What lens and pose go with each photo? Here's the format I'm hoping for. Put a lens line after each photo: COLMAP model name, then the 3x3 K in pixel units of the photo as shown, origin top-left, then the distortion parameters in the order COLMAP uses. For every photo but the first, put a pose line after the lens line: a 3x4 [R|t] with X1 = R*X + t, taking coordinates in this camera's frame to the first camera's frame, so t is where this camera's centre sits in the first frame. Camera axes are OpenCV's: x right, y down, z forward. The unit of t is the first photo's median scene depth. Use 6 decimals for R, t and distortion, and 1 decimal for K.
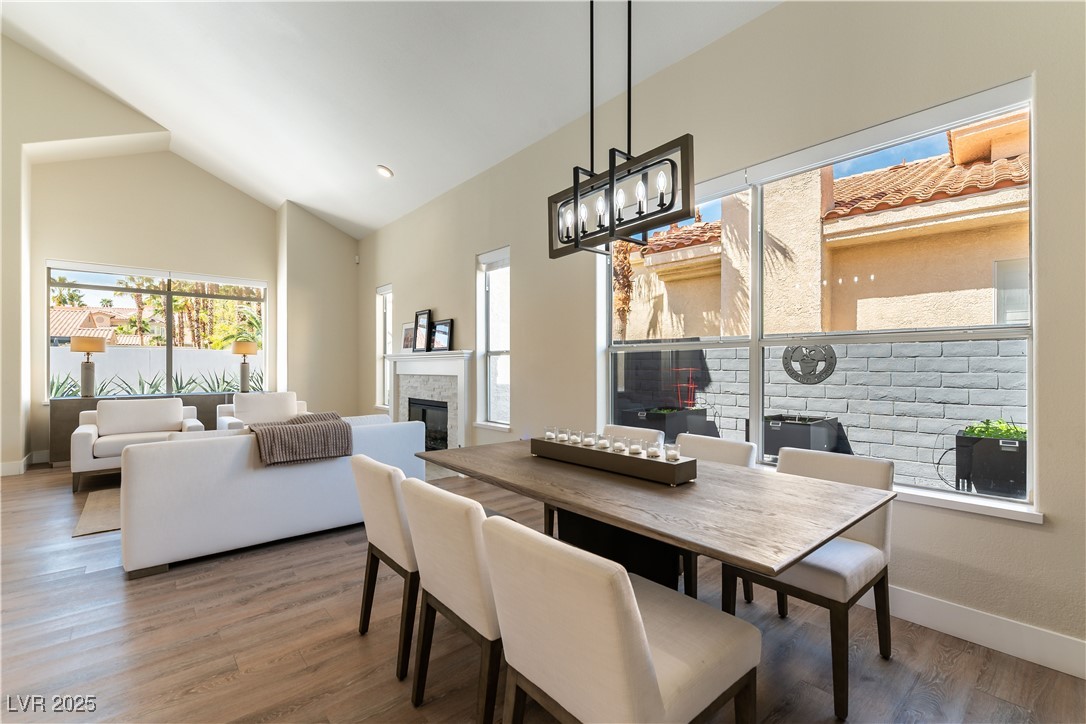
lens RADIAL K [[474.1, 0, 546.6], [0, 474.1, 360.4], [0, 0, 1]] dist [-0.000778, -0.000355]
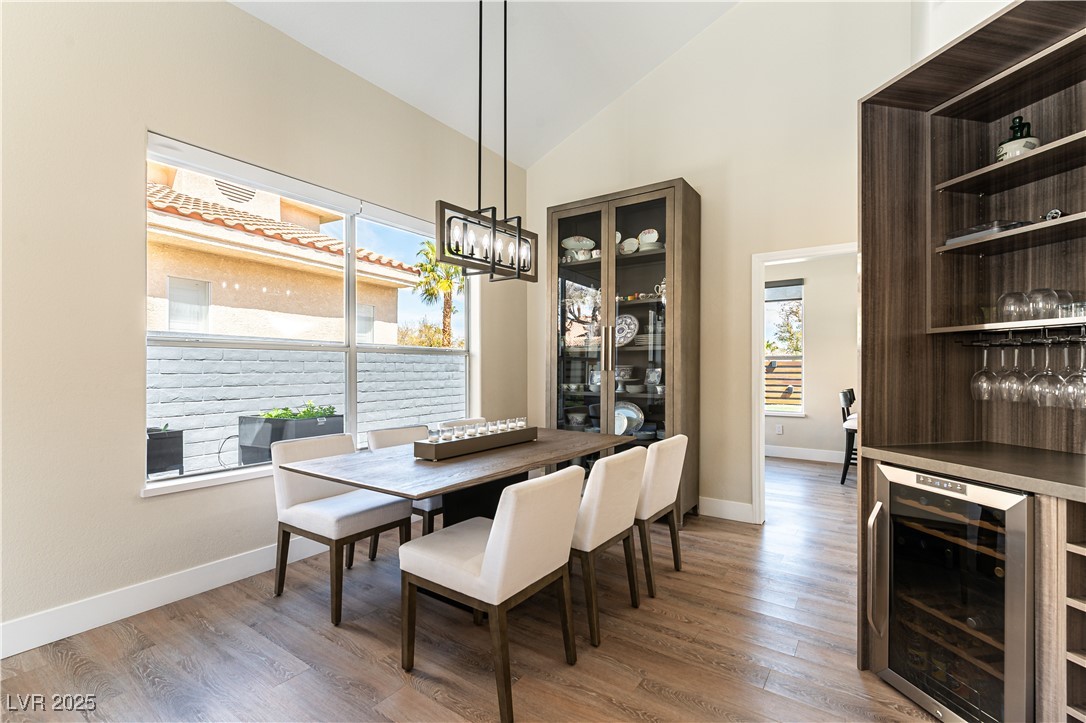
lens RADIAL K [[490.2, 0, 543.6], [0, 490.2, 366.0], [0, 0, 1]] dist [0.000080, -0.000069]
pose [[-0.235223, 0.002689, 0.971938, -1.101099], [-0.011625, 0.999917, -0.005580, 0.008203], [-0.971872, -0.012611, -0.235172, 1.075824]]
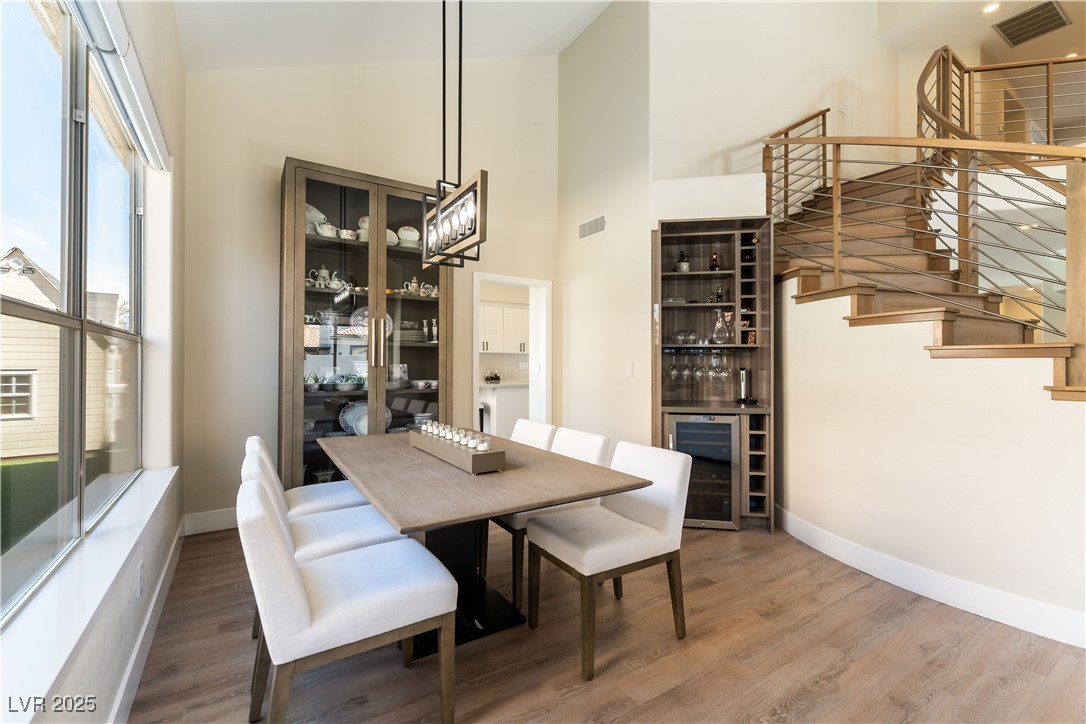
lens RADIAL K [[474.1, 0, 546.6], [0, 474.1, 360.4], [0, 0, 1]] dist [-0.000778, -0.000355]
pose [[-0.990215, -0.003402, 0.139507, -0.227981], [-0.006715, 0.999706, -0.023281, 0.021452], [-0.139387, -0.023990, -0.989947, 1.903885]]
